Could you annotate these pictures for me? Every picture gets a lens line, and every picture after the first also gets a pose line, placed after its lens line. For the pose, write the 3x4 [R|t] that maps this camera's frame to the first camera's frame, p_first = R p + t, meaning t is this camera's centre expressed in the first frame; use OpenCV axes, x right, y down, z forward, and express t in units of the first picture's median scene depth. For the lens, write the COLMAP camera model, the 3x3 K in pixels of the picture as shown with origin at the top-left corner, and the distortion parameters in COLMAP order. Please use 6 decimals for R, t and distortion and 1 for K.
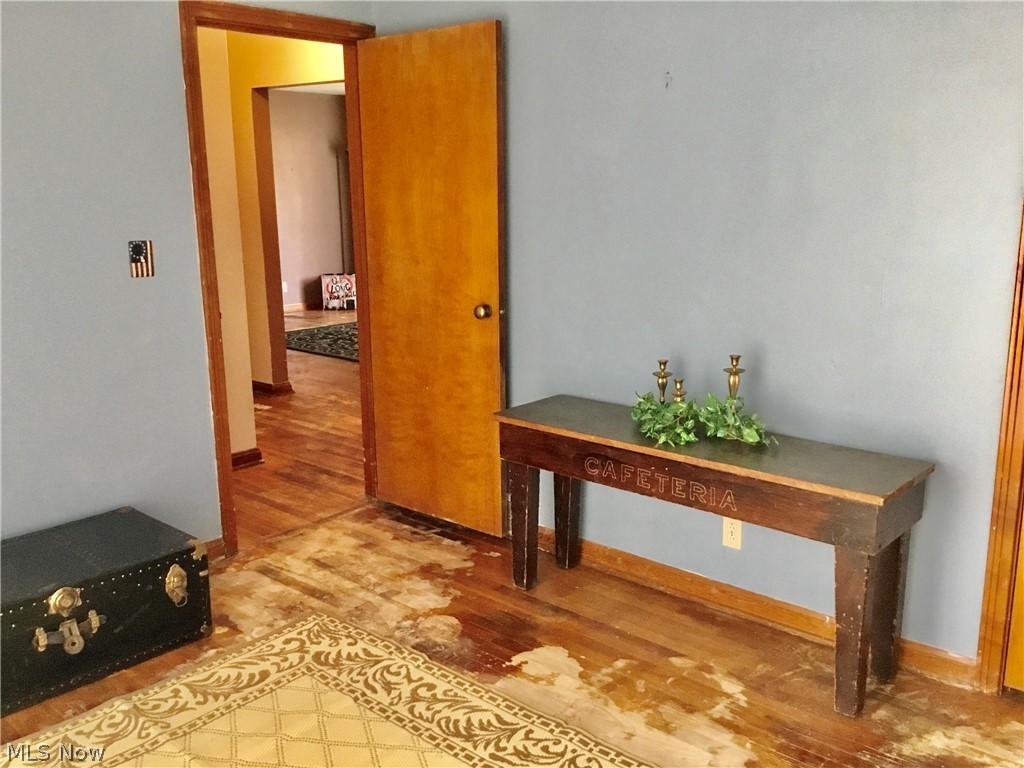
lens RADIAL K [[943.9, 0, 515.6], [0, 943.9, 389.8], [0, 0, 1]] dist [0.073934, 0.000000]
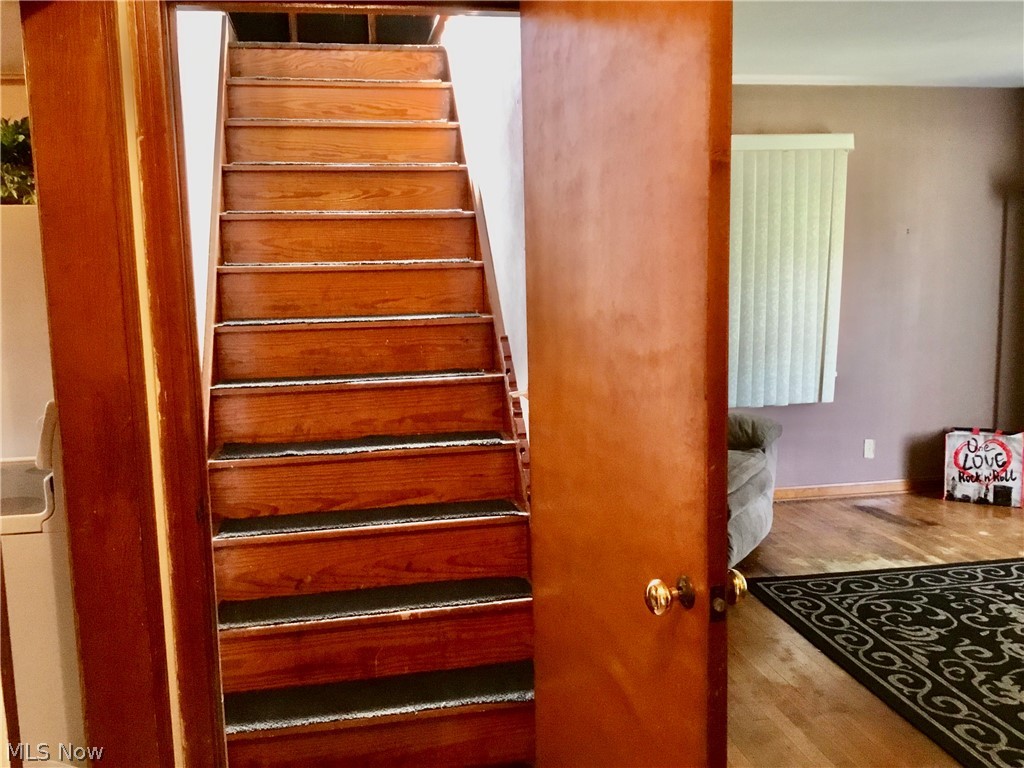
lens RADIAL K [[943.9, 0, 551.1], [0, 943.9, 387.9], [0, 0, 1]] dist [0.073934, 0.000000]
pose [[0.812583, 0.069870, -0.578642, -0.079307], [-0.106530, 0.993869, -0.029591, -0.106307], [0.573027, 0.085688, 0.815045, 0.447409]]
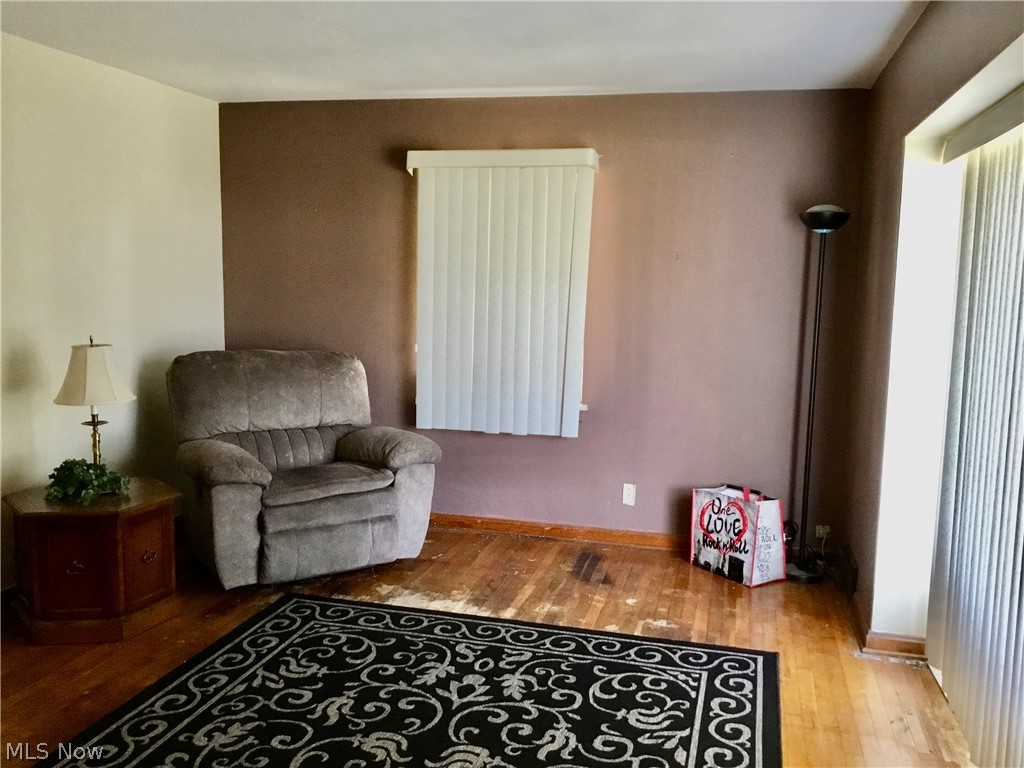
lens RADIAL K [[943.9, 0, 520.8], [0, 943.9, 380.5], [0, 0, 1]] dist [0.073934, 0.000000]
pose [[0.445623, 0.122823, -0.886755, 0.150192], [-0.203686, 0.978474, 0.033168, -0.167680], [0.871741, 0.165839, 0.461048, 0.707358]]
